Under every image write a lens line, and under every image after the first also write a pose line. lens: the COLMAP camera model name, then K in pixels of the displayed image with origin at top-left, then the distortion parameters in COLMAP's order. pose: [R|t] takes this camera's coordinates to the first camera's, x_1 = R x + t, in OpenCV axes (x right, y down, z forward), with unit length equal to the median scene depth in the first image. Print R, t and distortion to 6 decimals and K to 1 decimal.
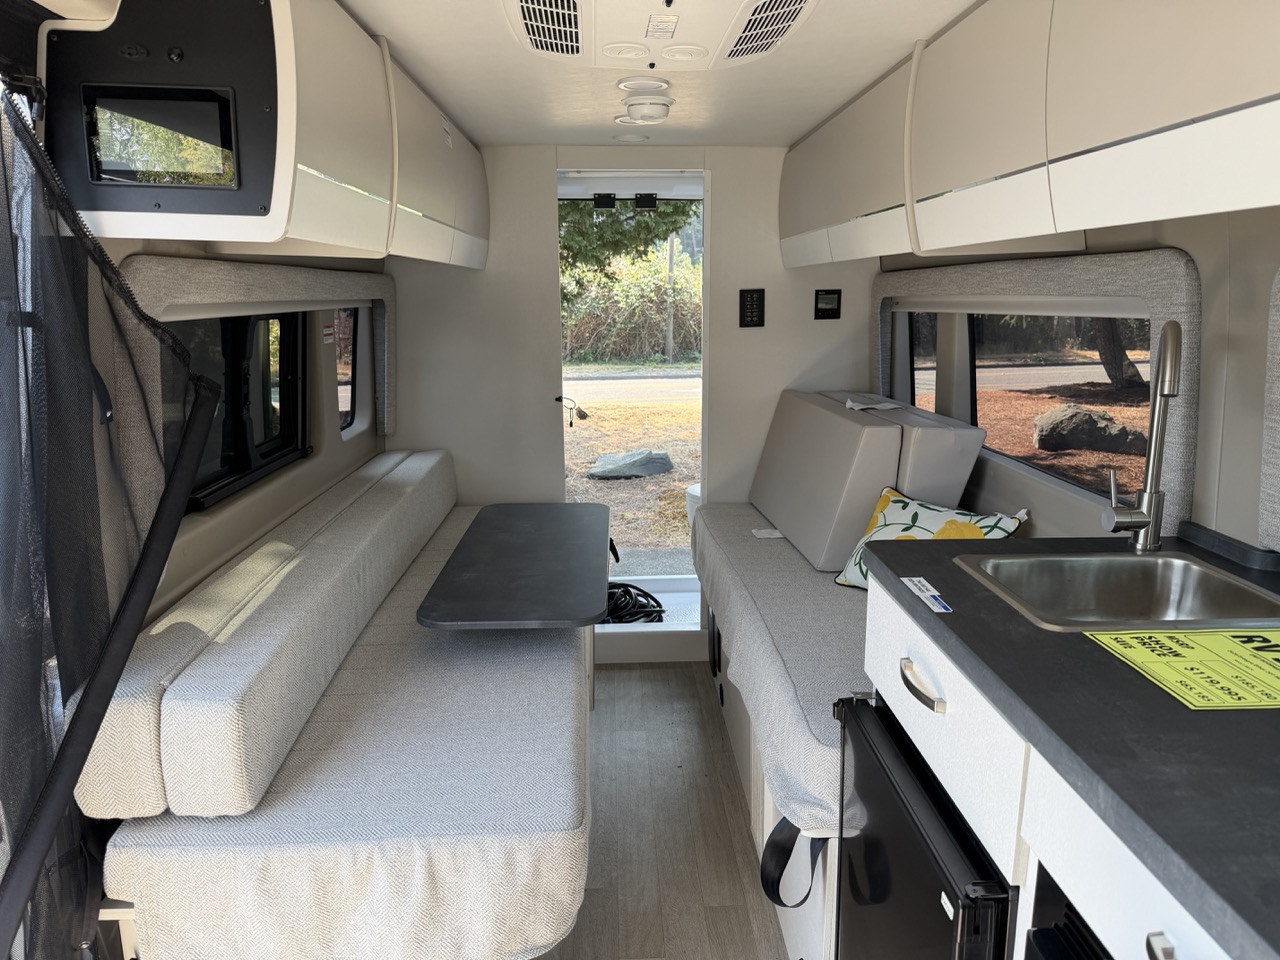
lens RADIAL K [[893.2, 0, 640.5], [0, 893.2, 484.6], [0, 0, 1]] dist [0.080023, -0.116018]
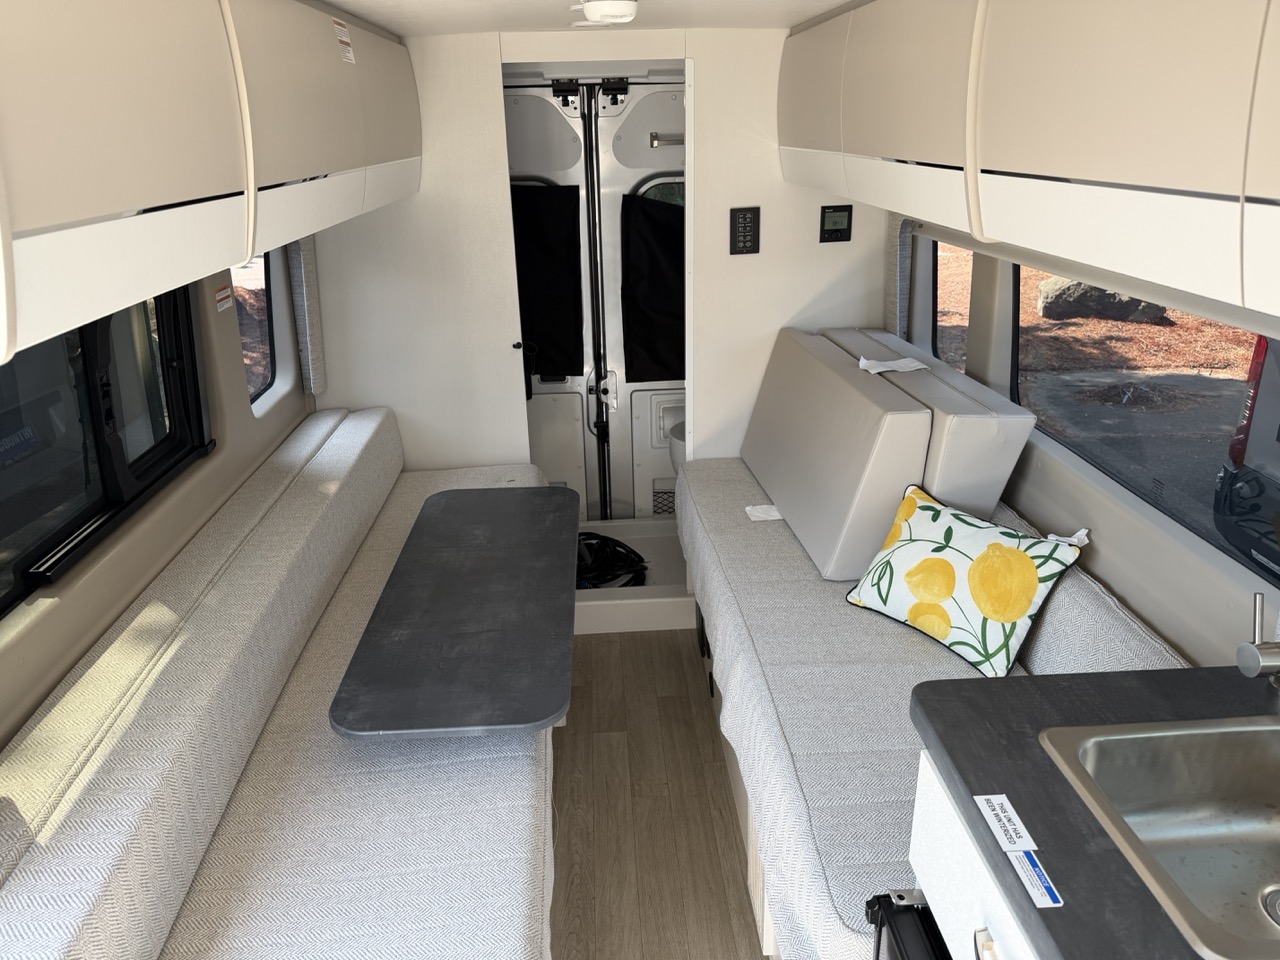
lens RADIAL K [[893.2, 0, 629.4], [0, 893.2, 475.2], [0, 0, 1]] dist [0.080023, -0.116018]
pose [[0.999753, -0.022008, 0.003206, 0.014156], [0.021223, 0.987159, 0.158322, -0.152667], [-0.006650, -0.158215, 0.987382, 0.203178]]
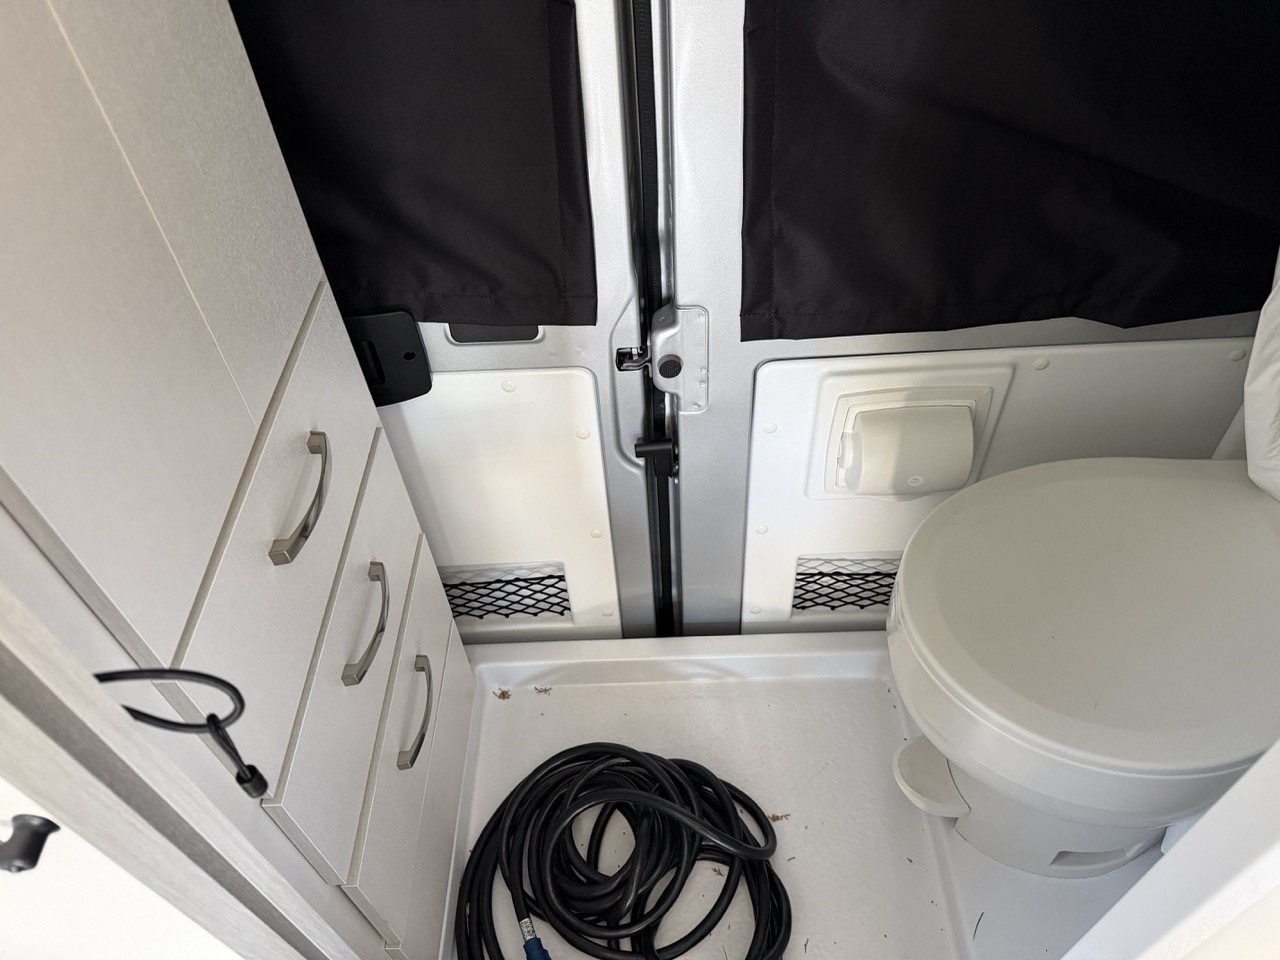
lens RADIAL K [[893.2, 0, 642.6], [0, 893.2, 462.6], [0, 0, 1]] dist [0.080023, -0.116018]
pose [[0.998395, -0.003093, -0.056547, -0.007825], [0.034787, 0.821412, 0.569274, -0.281123], [0.044688, -0.570327, 0.820201, 1.351672]]
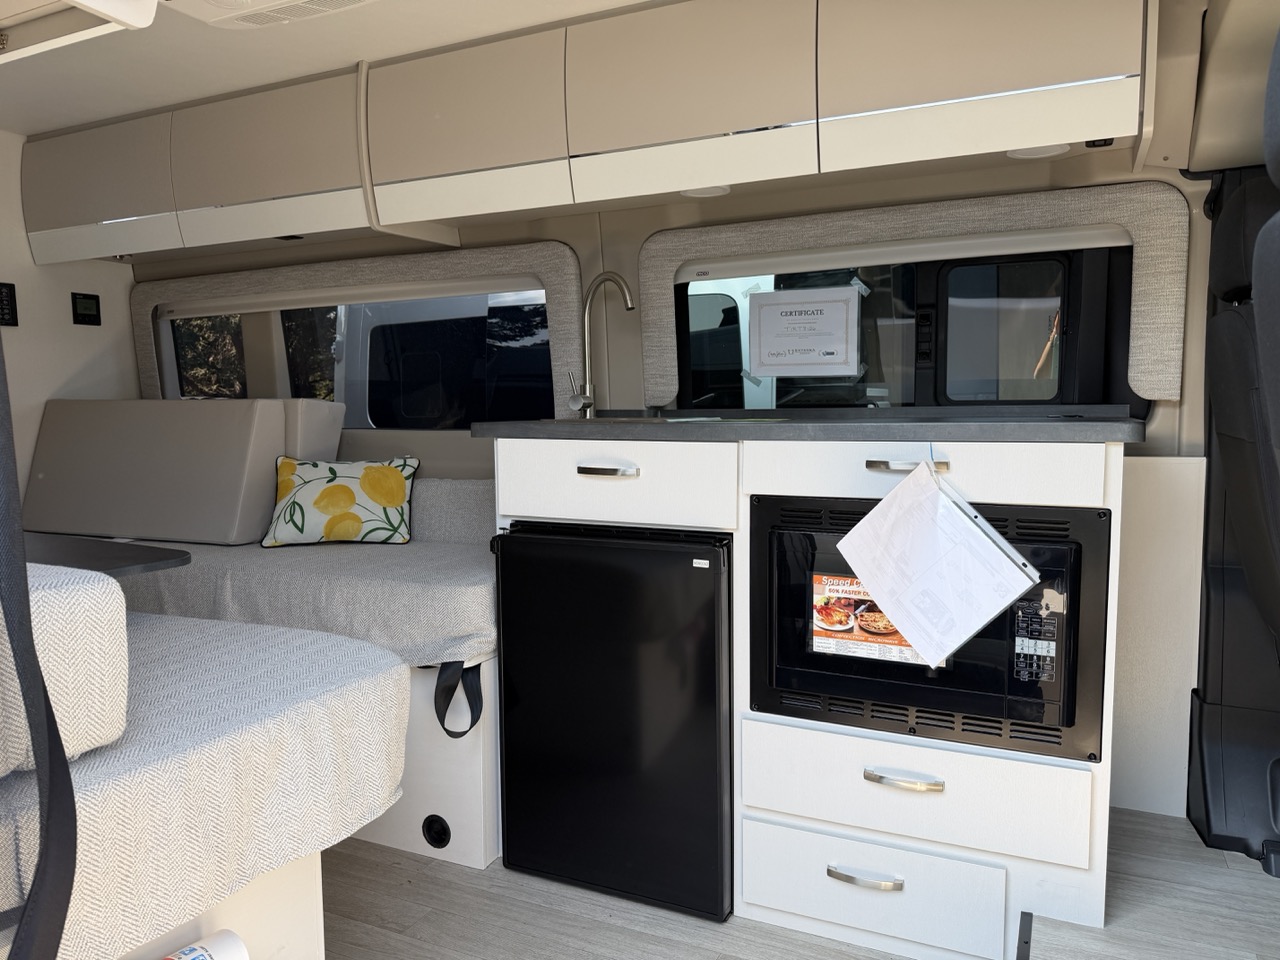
lens RADIAL K [[893.2, 0, 644.6], [0, 893.2, 476.3], [0, 0, 1]] dist [0.080023, -0.116018]
pose [[0.457847, -0.065213, 0.886636, -0.525994], [0.191075, 0.981218, -0.026500, 0.149678], [-0.868255, 0.181547, 0.461709, 0.135340]]
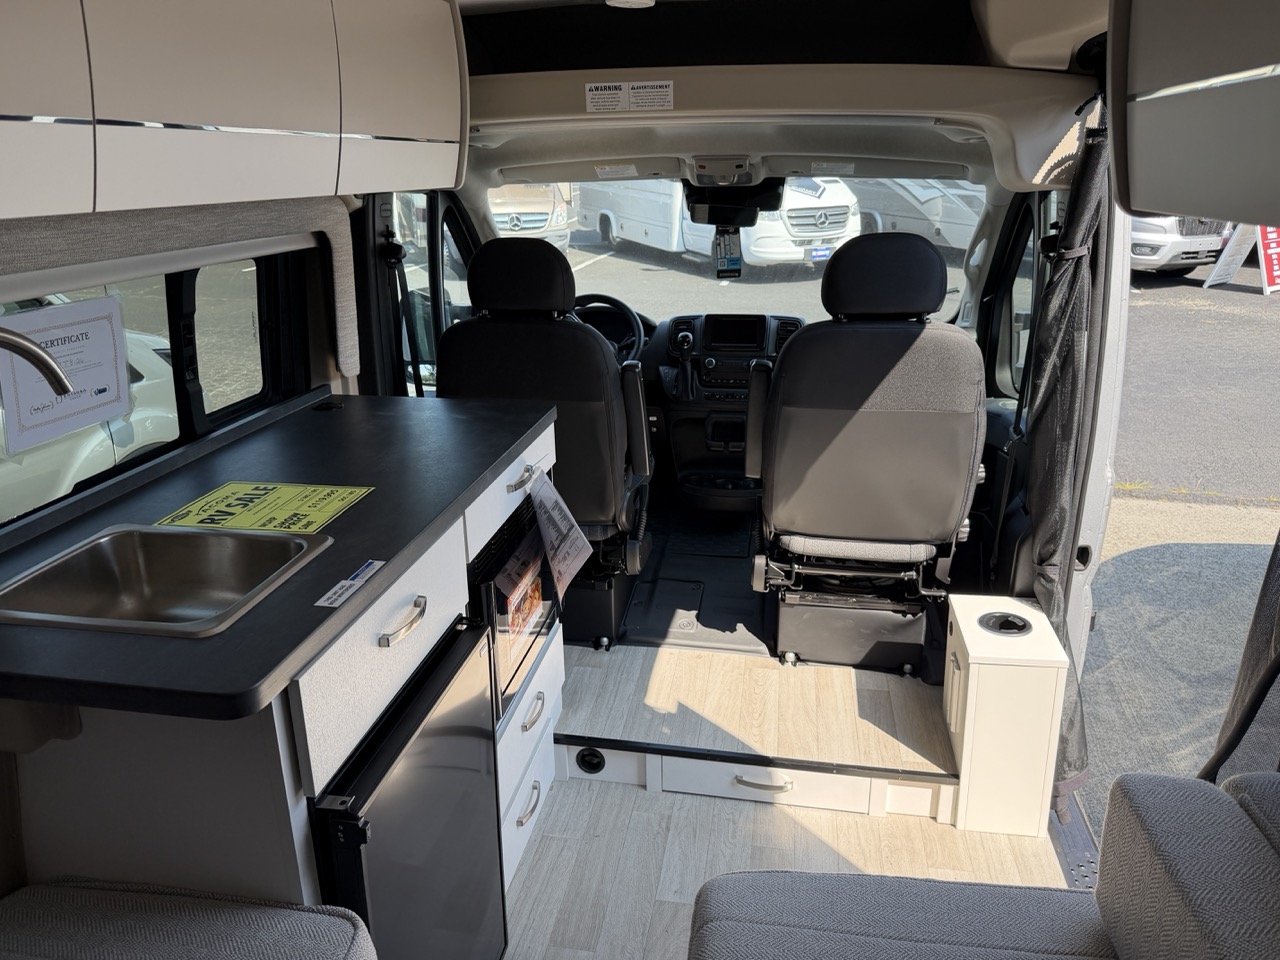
lens RADIAL K [[893.2, 0, 631.2], [0, 893.2, 477.8], [0, 0, 1]] dist [0.080023, -0.116018]
pose [[-0.976716, -0.051030, 0.208381, -0.097909], [0.063942, 0.857913, 0.509801, -0.253975], [-0.204788, 0.511255, -0.834674, 0.945913]]
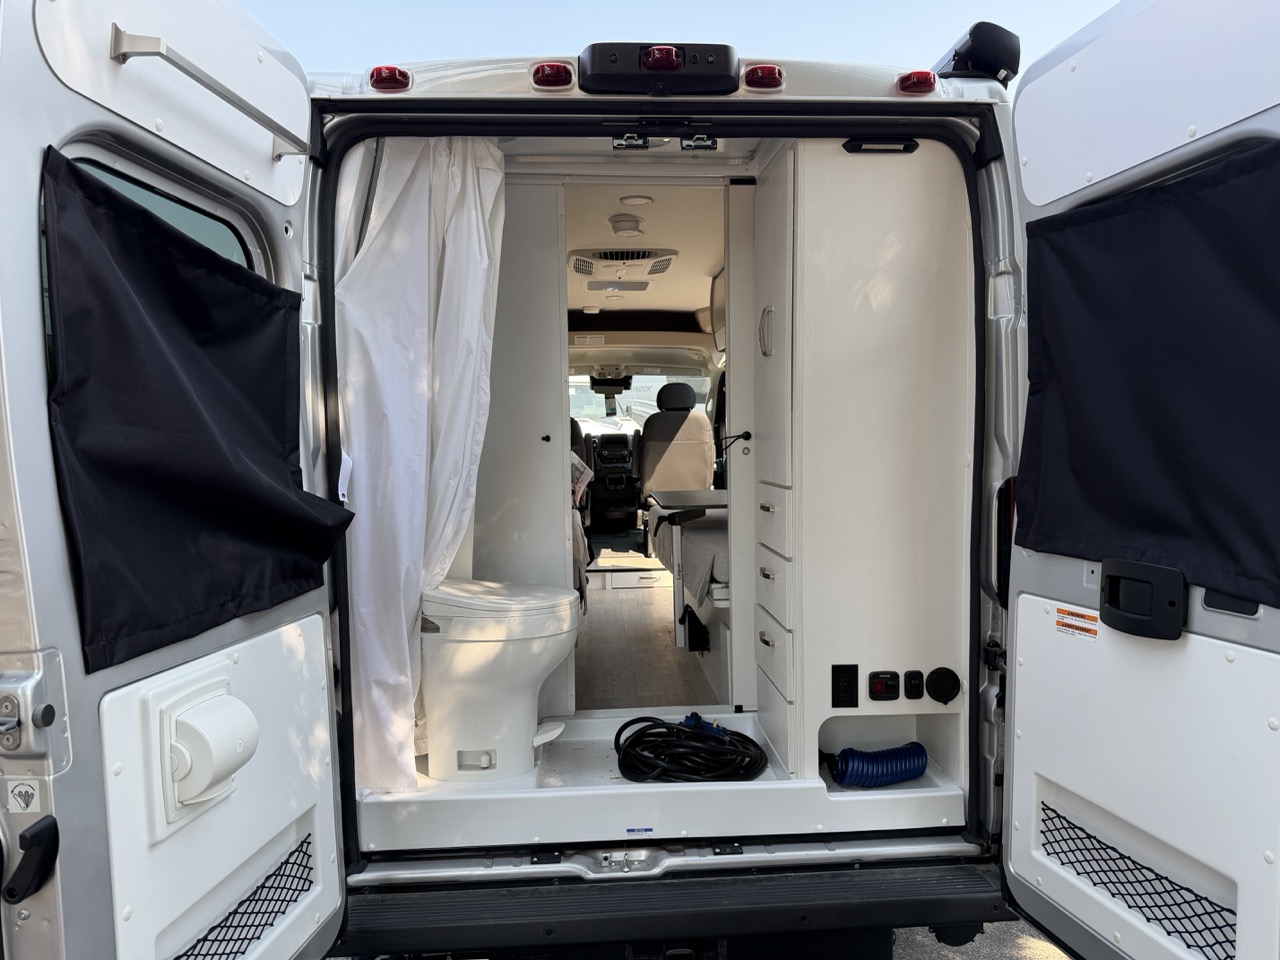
lens RADIAL K [[893.2, 0, 634.7], [0, 893.2, 481.1], [0, 0, 1]] dist [0.080023, -0.116018]
pose [[-0.999494, 0.025799, -0.018604, 0.032913], [0.020002, 0.964581, 0.263027, -0.412579], [0.024731, 0.262522, -0.964609, 2.664098]]
